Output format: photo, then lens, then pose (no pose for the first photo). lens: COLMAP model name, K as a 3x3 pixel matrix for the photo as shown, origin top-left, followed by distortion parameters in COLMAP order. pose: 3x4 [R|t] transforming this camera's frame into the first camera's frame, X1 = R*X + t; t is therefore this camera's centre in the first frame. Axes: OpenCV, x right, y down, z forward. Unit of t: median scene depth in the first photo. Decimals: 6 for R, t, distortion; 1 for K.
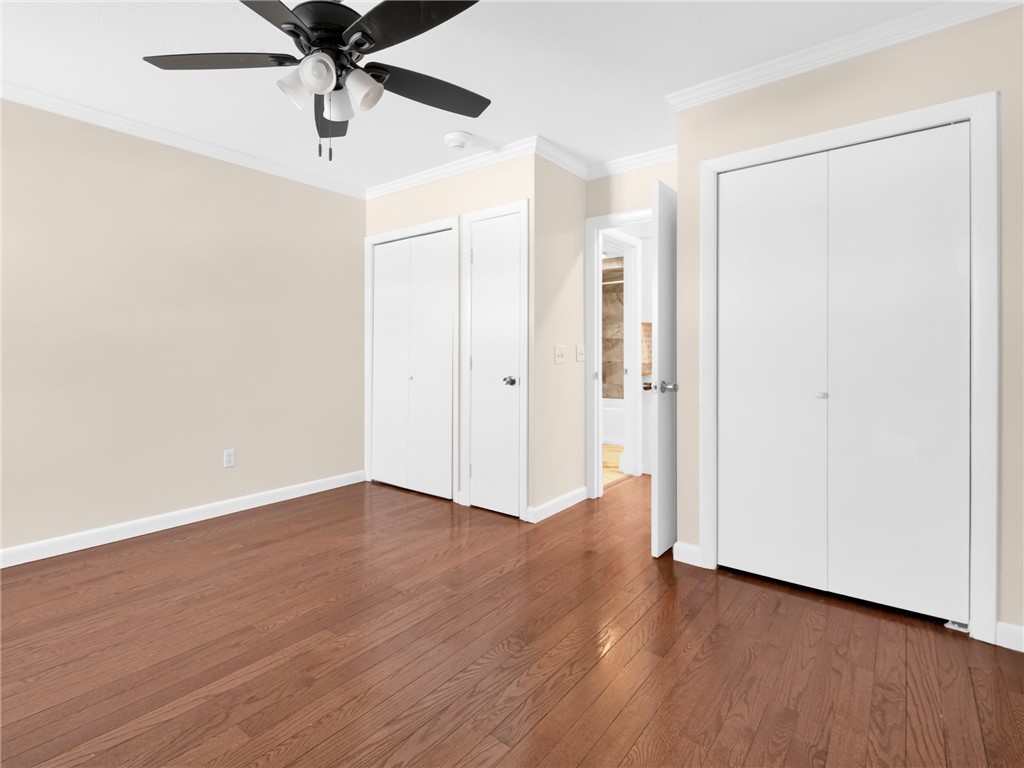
lens RADIAL K [[518.3, 0, 510.4], [0, 518.3, 358.3], [0, 0, 1]] dist [0.019285, -0.012301]
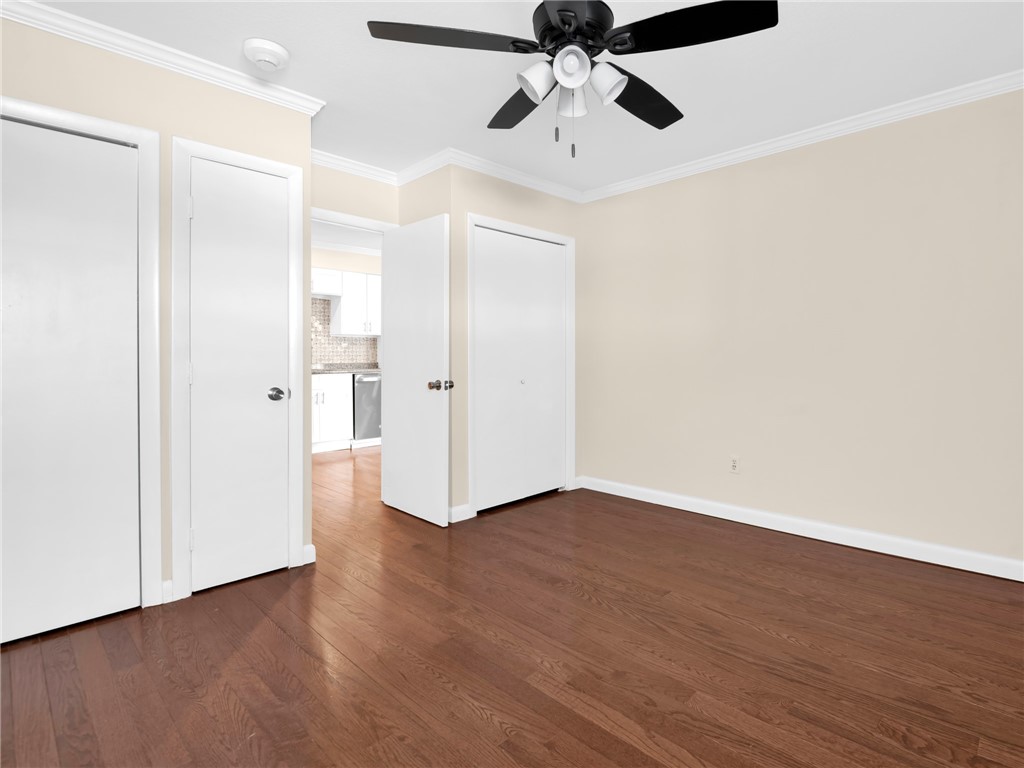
lens RADIAL K [[505.8, 0, 563.8], [0, 505.8, 360.7], [0, 0, 1]] dist [-0.000848, -0.010530]
pose [[0.075863, -0.008432, 0.997083, -1.035869], [0.014124, 0.999873, 0.007381, -0.006372], [-0.997018, 0.013523, 0.075972, 0.766193]]
